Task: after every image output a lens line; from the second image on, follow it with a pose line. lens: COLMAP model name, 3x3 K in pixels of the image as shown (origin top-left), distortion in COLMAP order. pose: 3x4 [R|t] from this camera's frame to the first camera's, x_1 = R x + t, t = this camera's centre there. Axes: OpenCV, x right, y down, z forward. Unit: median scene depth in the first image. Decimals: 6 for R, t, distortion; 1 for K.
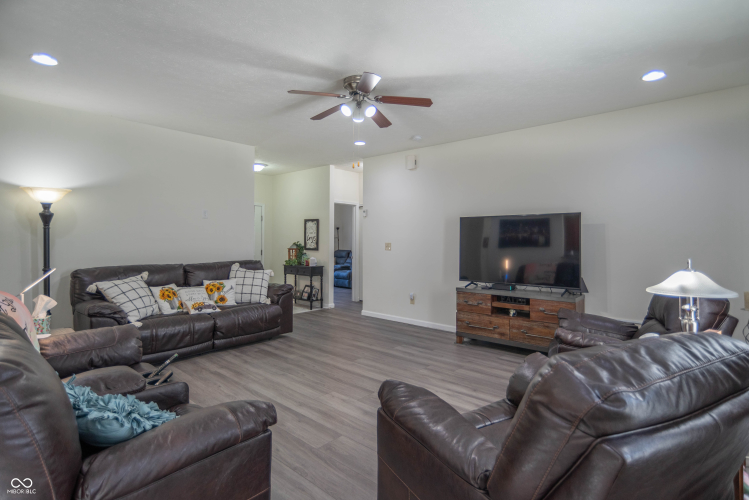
lens RADIAL K [[385.9, 0, 378.2], [0, 385.9, 244.6], [0, 0, 1]] dist [-0.005880, -0.000372]
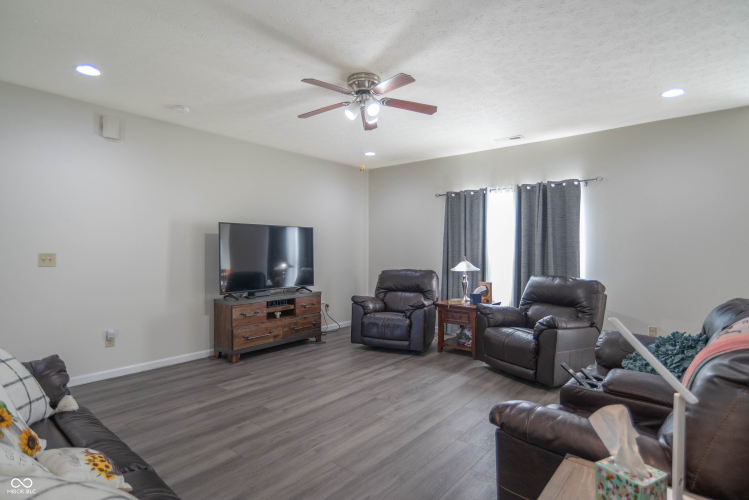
lens RADIAL K [[385.9, 0, 375.5], [0, 385.9, 251.8], [0, 0, 1]] dist [-0.005880, -0.000372]
pose [[-0.046540, -0.007314, 0.998890, -0.745512], [0.010005, 0.999920, 0.007788, -0.007064], [-0.998866, 0.010356, -0.046464, 0.760098]]
